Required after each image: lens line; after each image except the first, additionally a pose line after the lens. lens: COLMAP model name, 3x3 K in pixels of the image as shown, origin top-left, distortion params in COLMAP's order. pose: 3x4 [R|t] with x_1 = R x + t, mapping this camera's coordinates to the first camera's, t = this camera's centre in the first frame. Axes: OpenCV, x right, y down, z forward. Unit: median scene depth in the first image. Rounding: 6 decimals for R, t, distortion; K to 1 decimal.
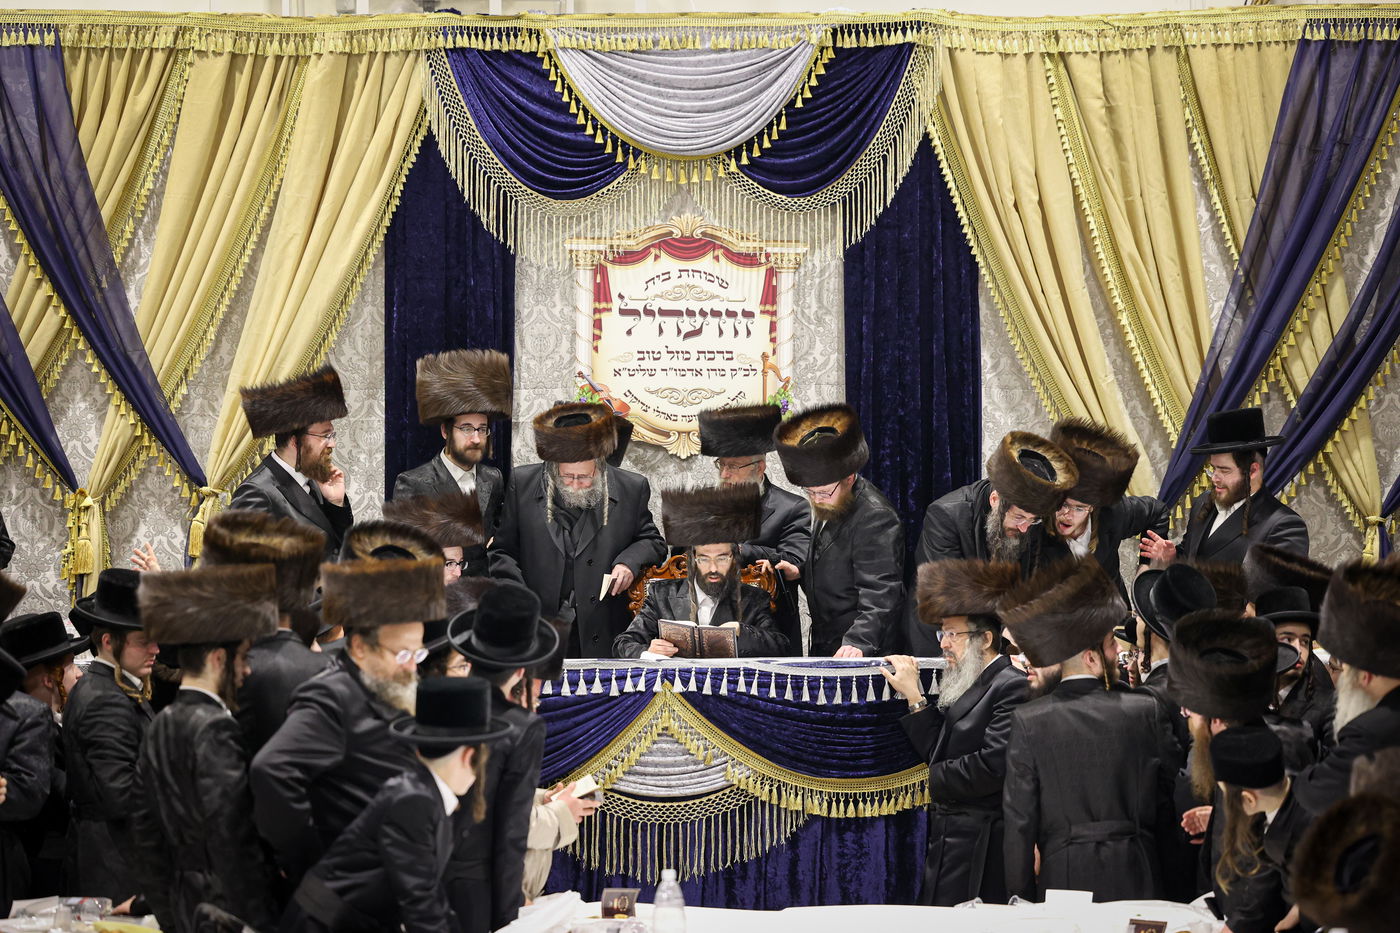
lens RADIAL K [[4440.1, 0, 700.0], [0, 4440.1, 466.5], [0, 0, 1]] dist [0.405525, 1.541713]
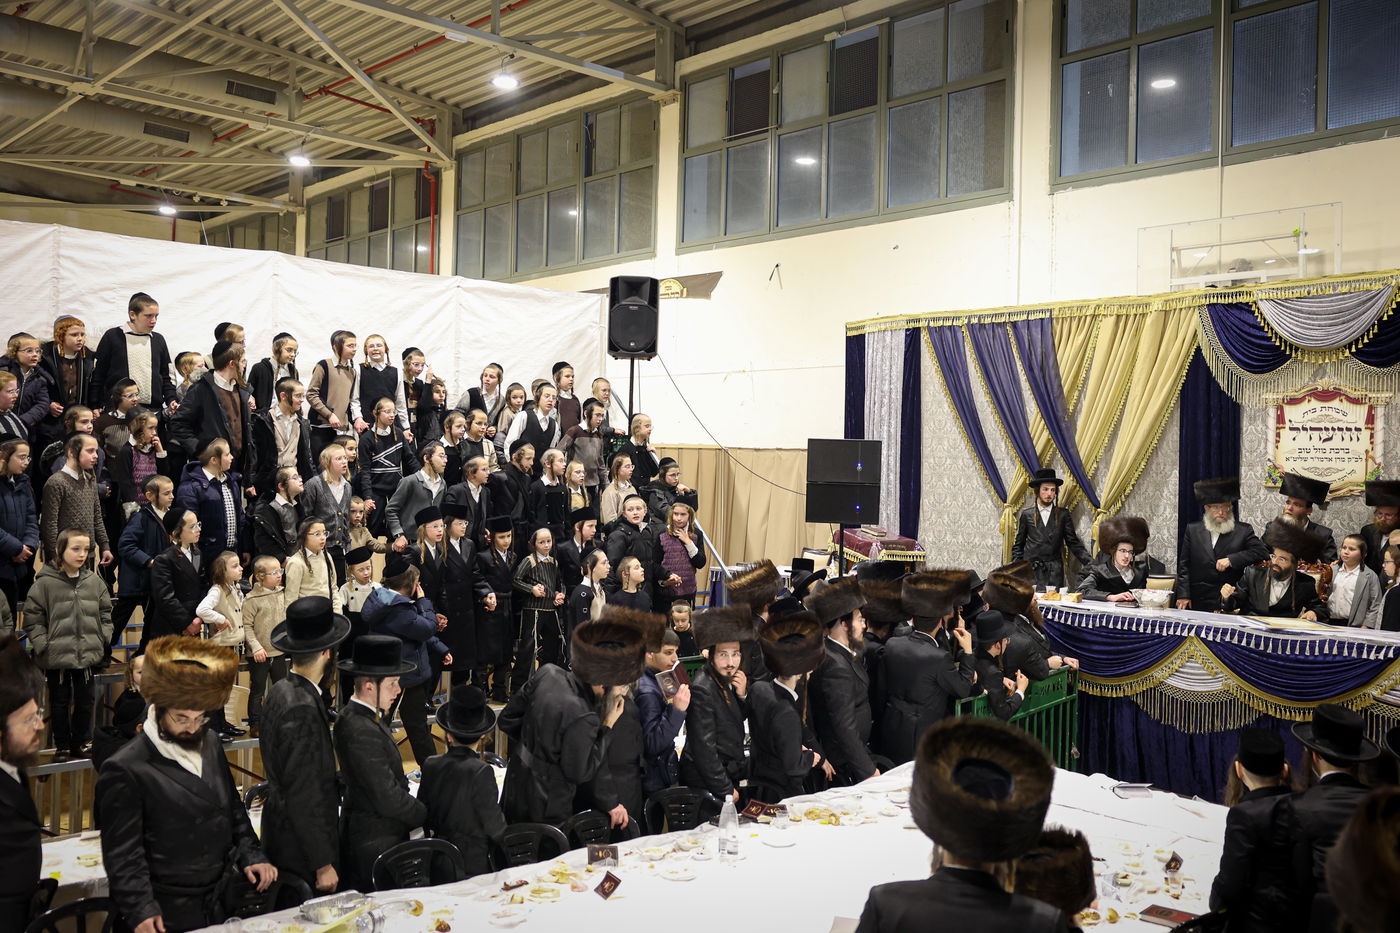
lens RADIAL K [[1295.9, 0, 707.5], [0, 1295.9, 463.4], [0, 0, 1]] dist [-0.033760, 0.116900]
pose [[0.649063, 0.015064, -0.760585, 0.254533], [0.013263, 0.999428, 0.031114, -0.040814], [0.760619, -0.030283, 0.648492, 0.423130]]
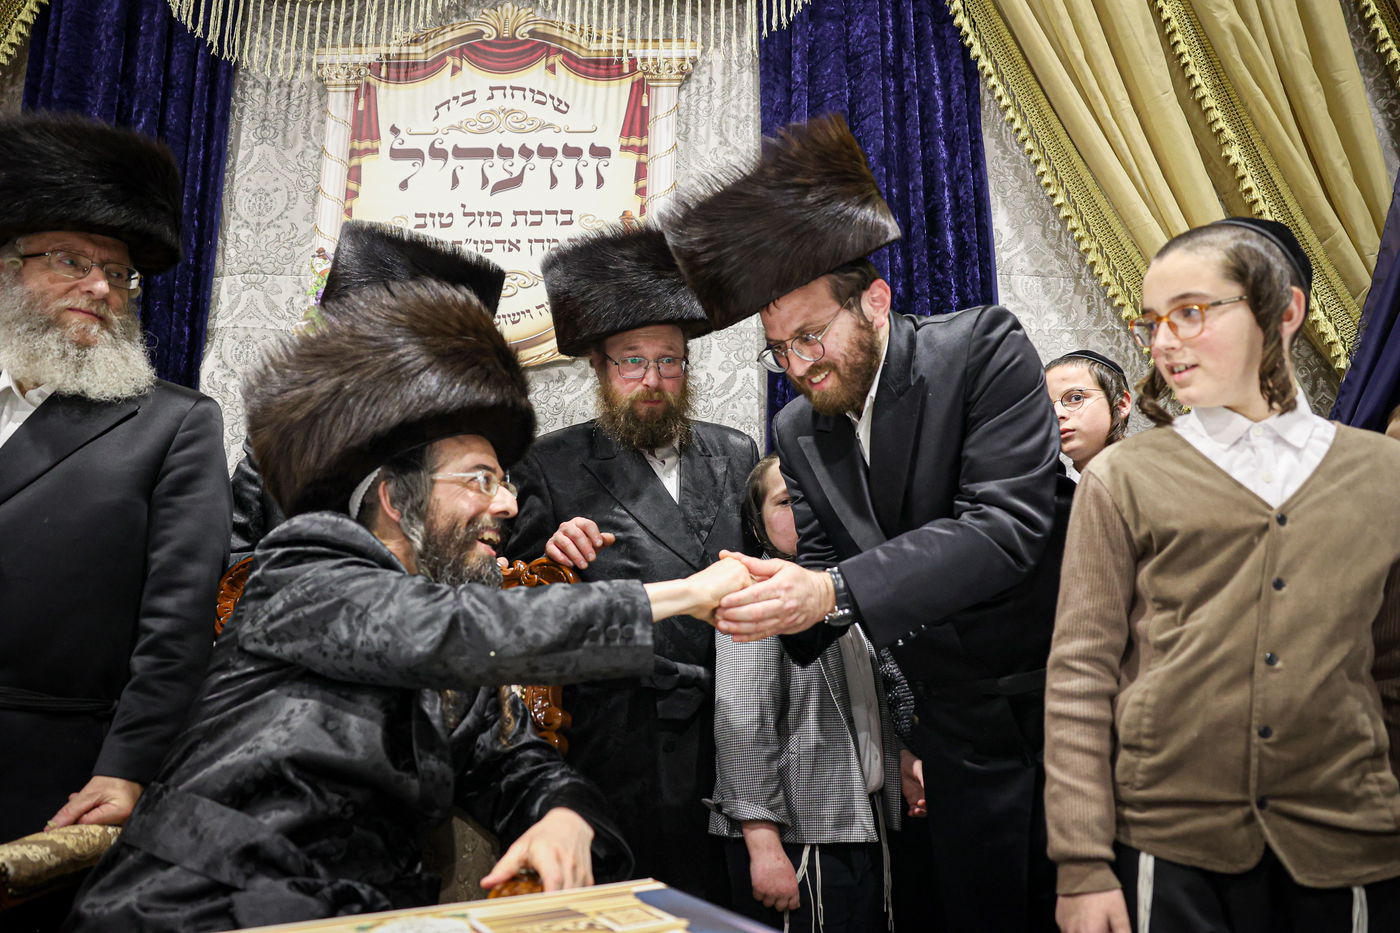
lens RADIAL K [[983.4, 0, 700.0], [0, 983.4, 466.5], [0, 0, 1]] dist [-0.119269, 0.118782]
pose [[0.995050, -0.005981, -0.099196, 0.036976], [-0.004428, 0.994527, -0.104385, 0.021481], [0.099277, 0.104307, 0.989578, 0.877443]]
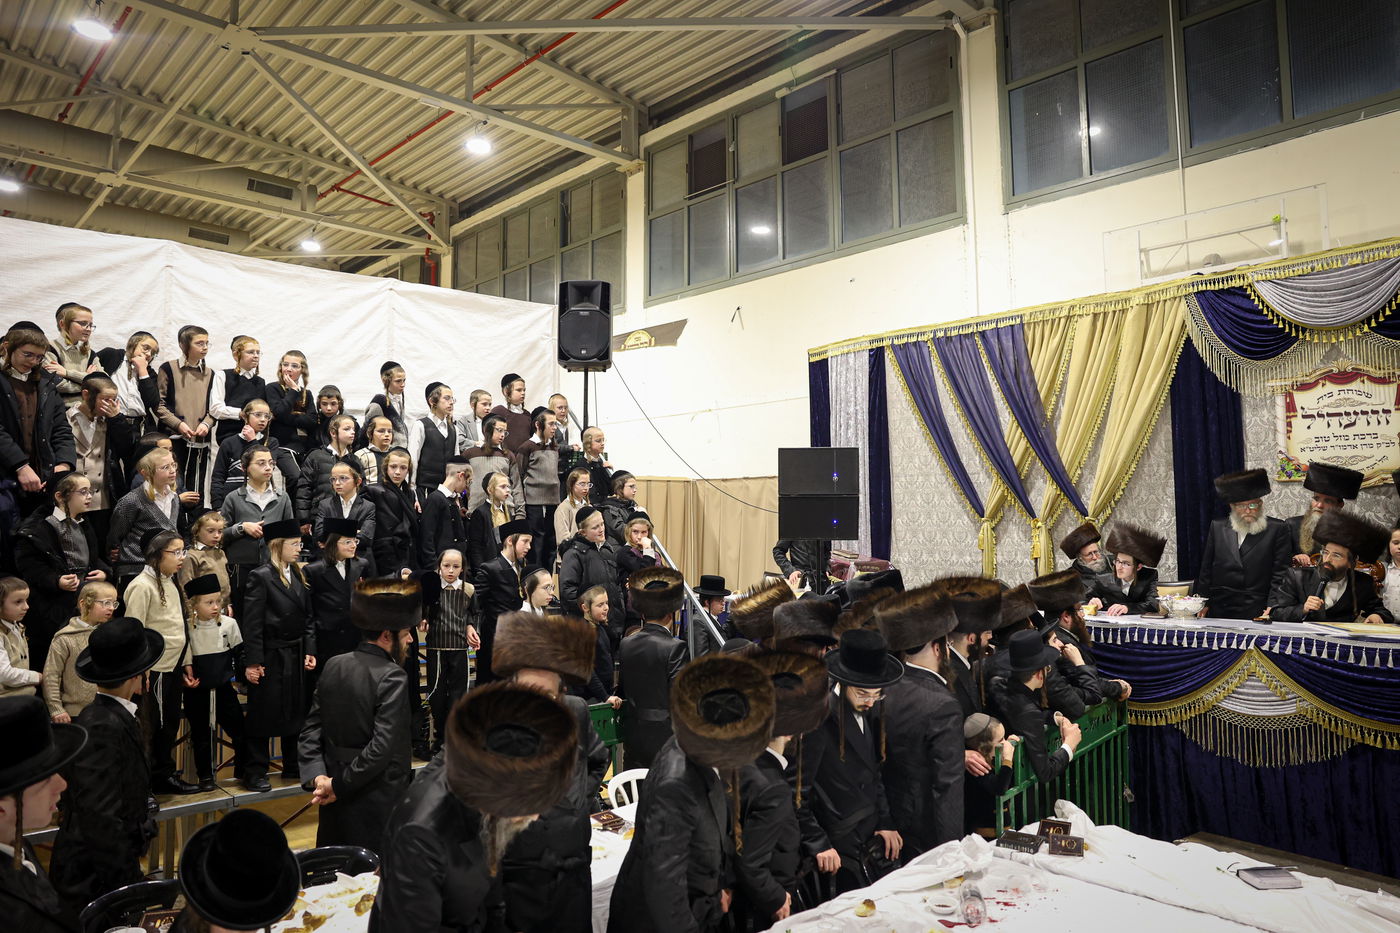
lens RADIAL K [[981.7, 0, 693.3], [0, 981.7, 441.5], [0, 0, 1]] dist [-0.097446, 0.092769]
pose [[0.652837, -0.071733, -0.754095, 0.115129], [0.040119, 0.997383, -0.060144, -0.010913], [0.756436, 0.009011, 0.654006, 0.551469]]
